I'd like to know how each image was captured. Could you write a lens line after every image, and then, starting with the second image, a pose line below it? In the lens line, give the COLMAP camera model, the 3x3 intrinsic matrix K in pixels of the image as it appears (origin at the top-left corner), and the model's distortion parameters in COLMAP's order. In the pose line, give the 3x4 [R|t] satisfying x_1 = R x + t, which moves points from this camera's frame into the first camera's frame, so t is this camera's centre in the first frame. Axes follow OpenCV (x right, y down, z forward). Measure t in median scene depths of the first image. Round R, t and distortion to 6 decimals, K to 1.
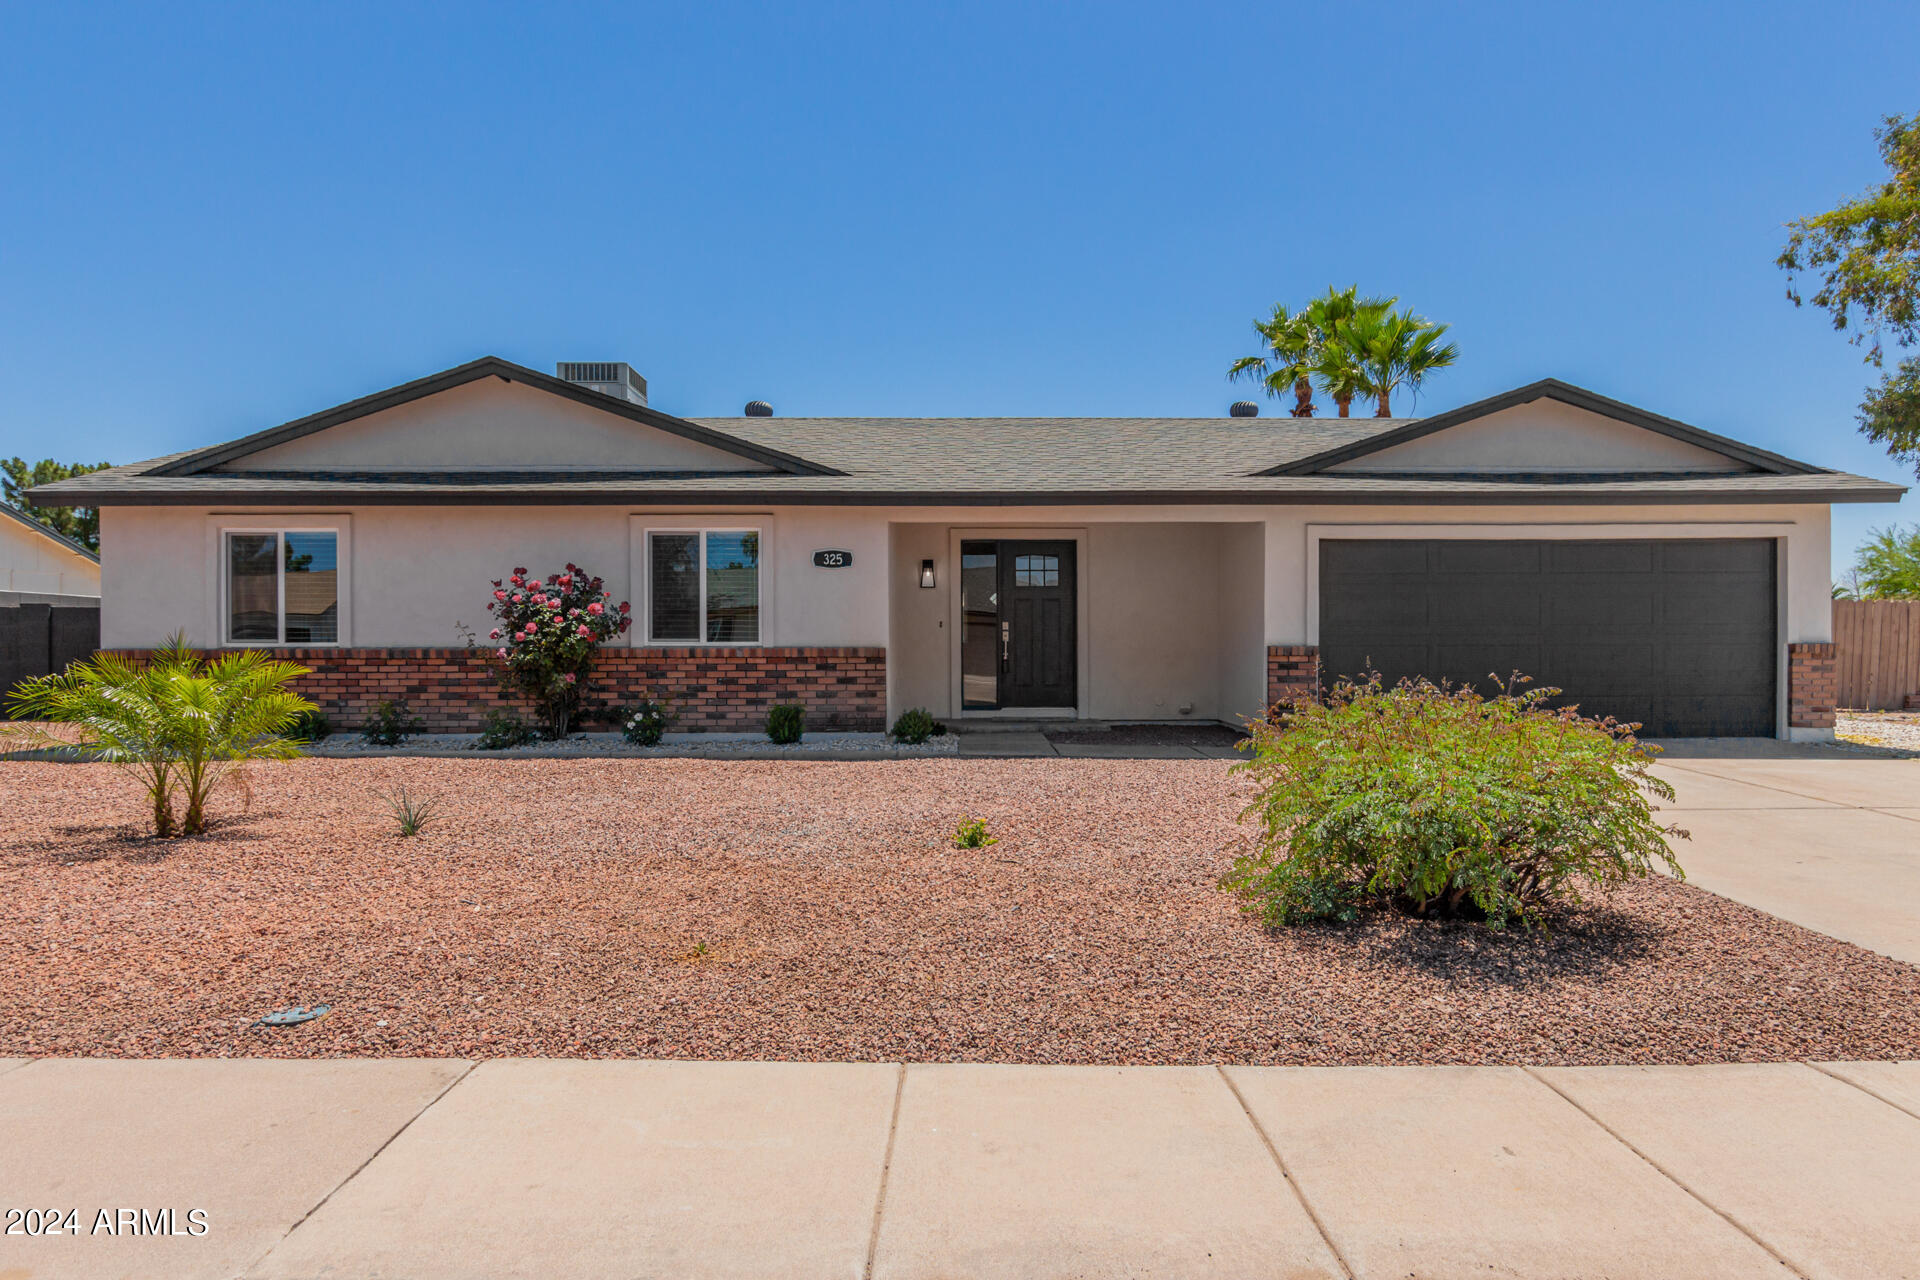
lens RADIAL K [[1148.3, 0, 963.0], [0, 1148.3, 642.3], [0, 0, 1]] dist [0.000259, -0.000002]
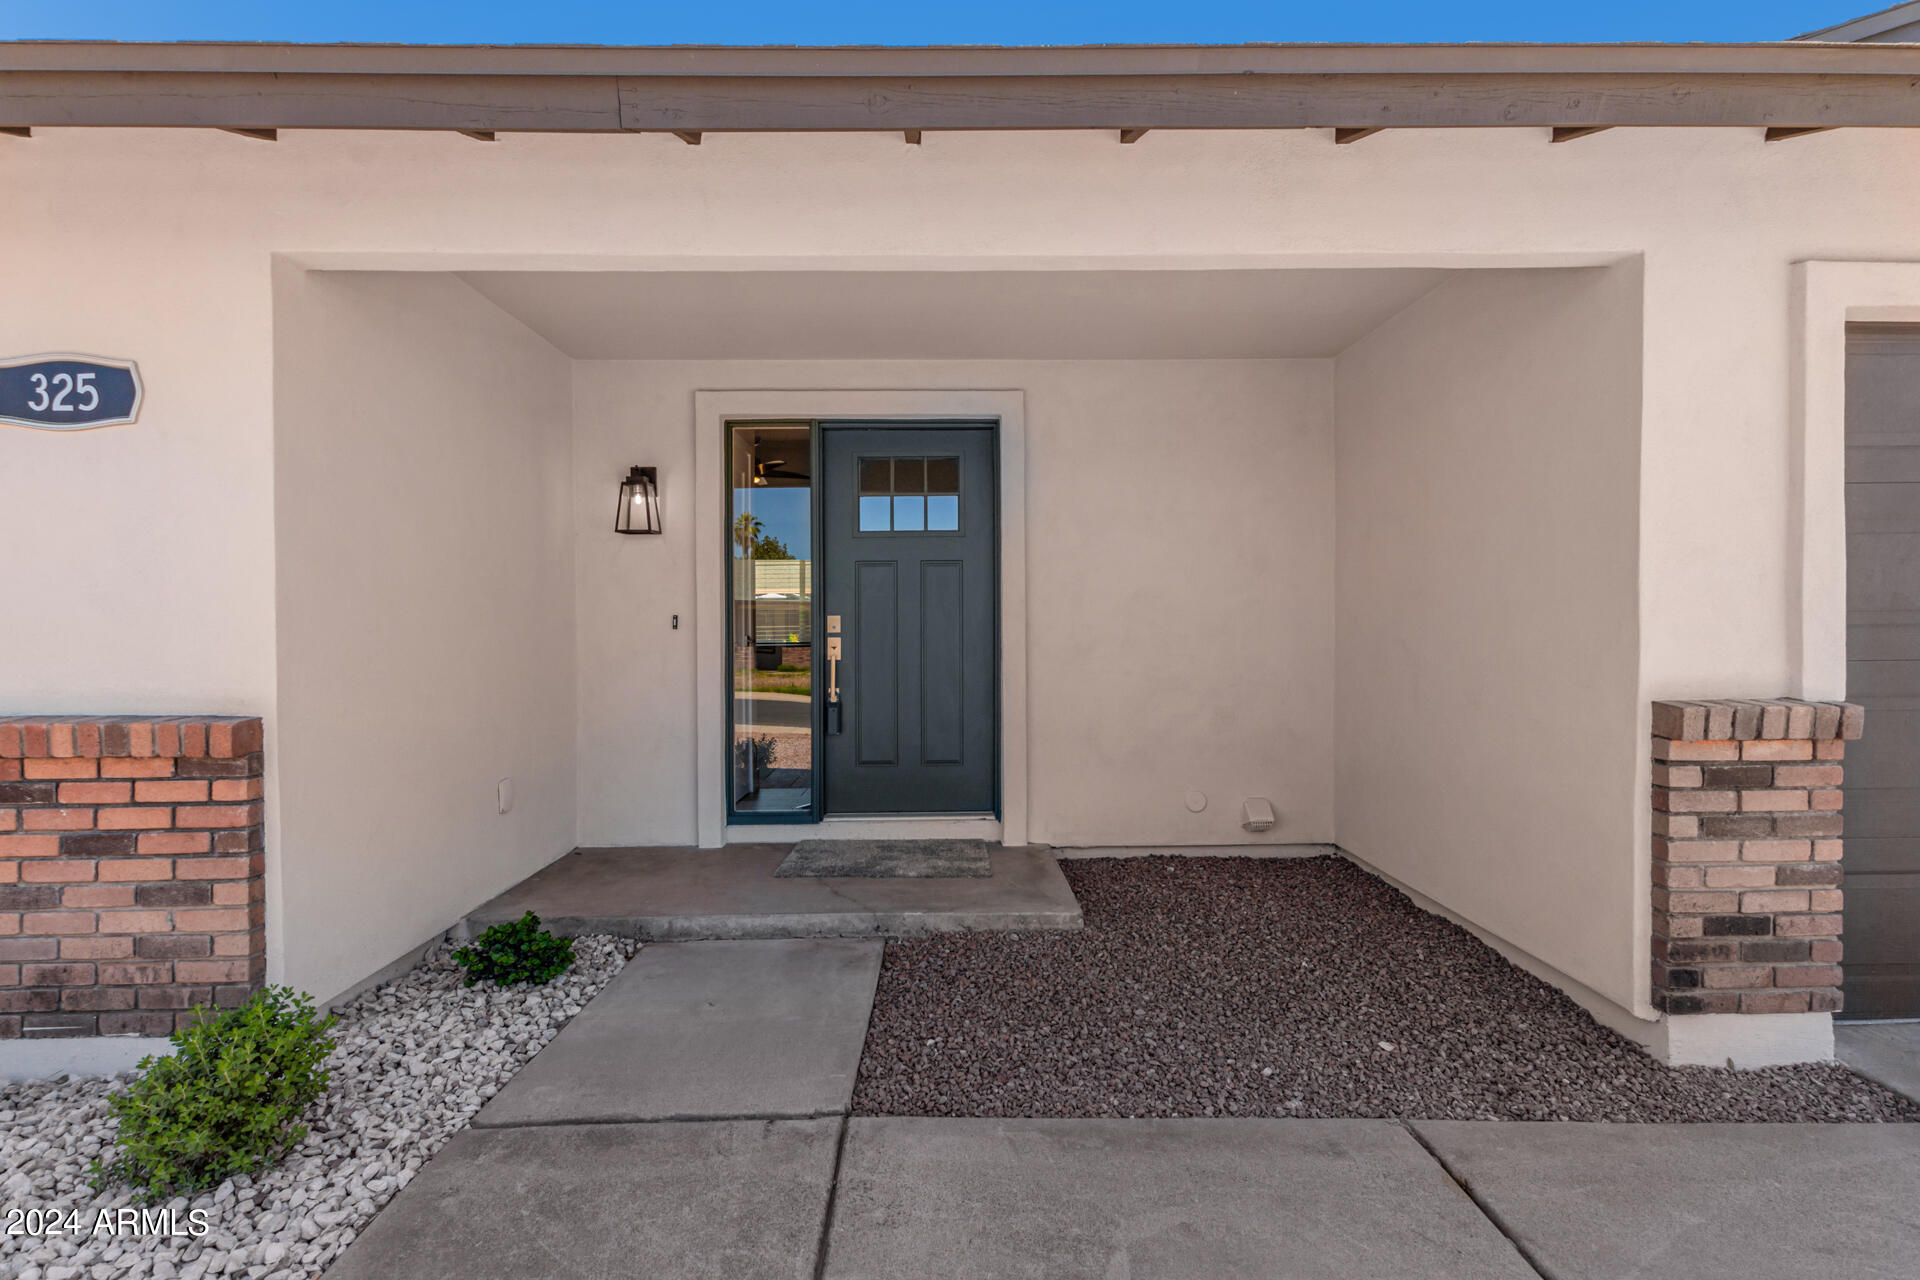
lens RADIAL K [[877.0, 0, 958.8], [0, 877.0, 632.7], [0, 0, 1]] dist [-0.001634, -0.000105]
pose [[0.999974, -0.005487, 0.004695, 0.096722], [0.005441, 0.999937, 0.009841, -0.016387], [-0.004749, -0.009815, 0.999941, 0.791855]]
